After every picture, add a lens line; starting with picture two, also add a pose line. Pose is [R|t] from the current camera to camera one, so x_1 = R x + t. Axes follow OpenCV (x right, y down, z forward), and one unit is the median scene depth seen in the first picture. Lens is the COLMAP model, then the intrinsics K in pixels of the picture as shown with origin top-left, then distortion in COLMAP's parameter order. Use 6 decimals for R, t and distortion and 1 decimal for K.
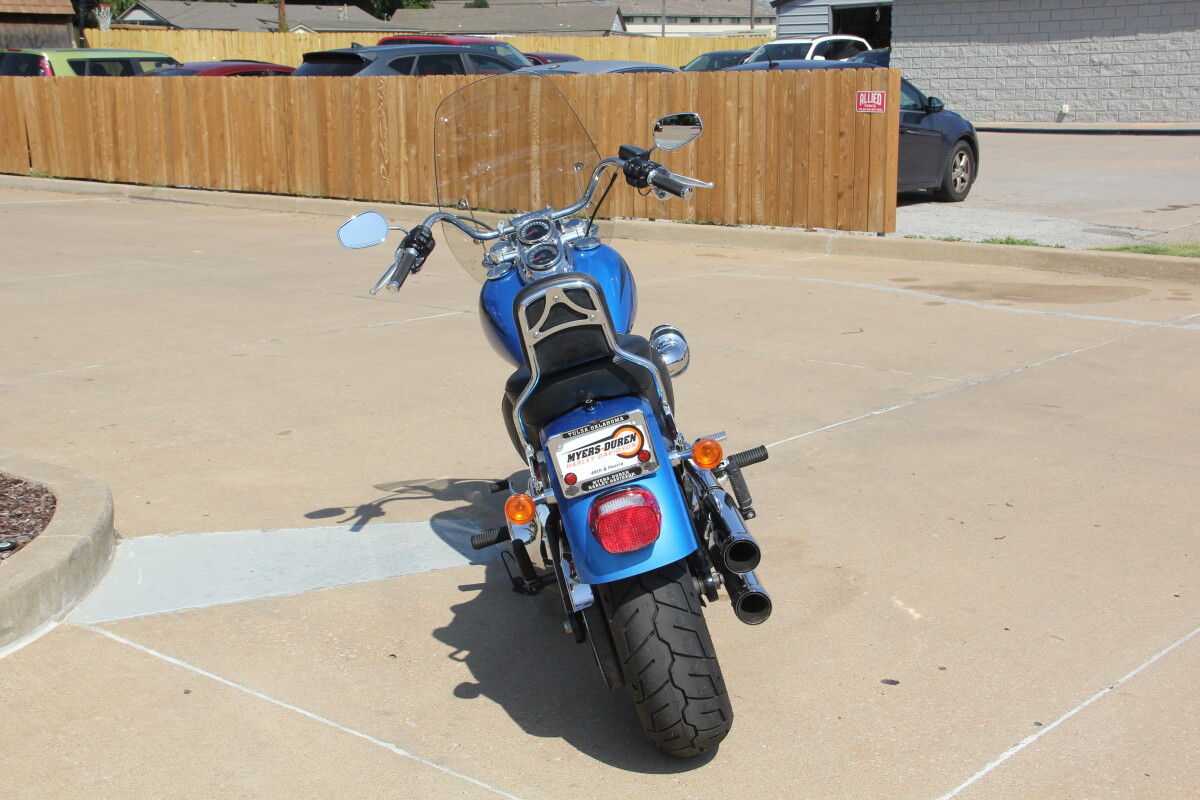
lens RADIAL K [[1635.7, 0, 600.0], [0, 1635.7, 400.0], [0, 0, 1]] dist [-0.004950, 0.013098]
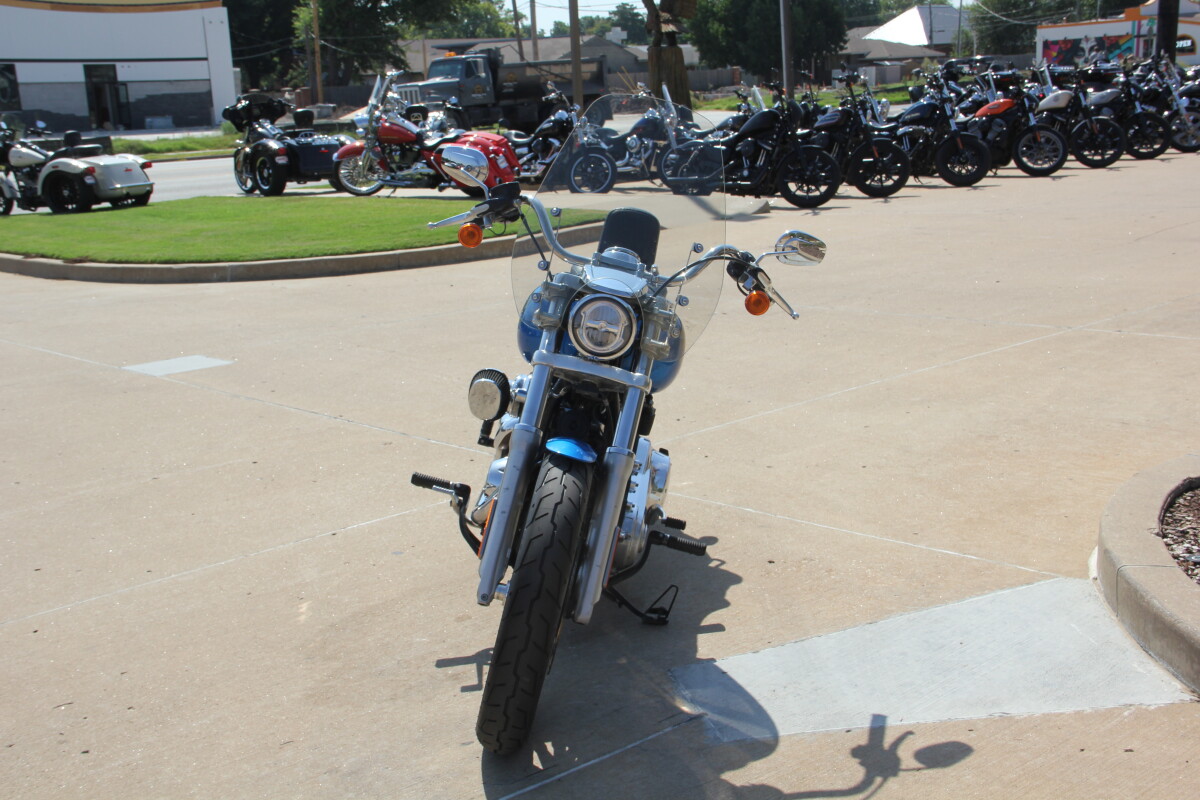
lens RADIAL K [[1434.8, 0, 591.9], [0, 1434.8, 424.2], [0, 0, 1]] dist [-0.033506, 0.359055]
pose [[-0.989761, 0.023311, 0.140820, -0.125841], [0.080843, 0.904633, 0.418455, -0.338555], [-0.117636, 0.425554, -0.897254, 1.652214]]
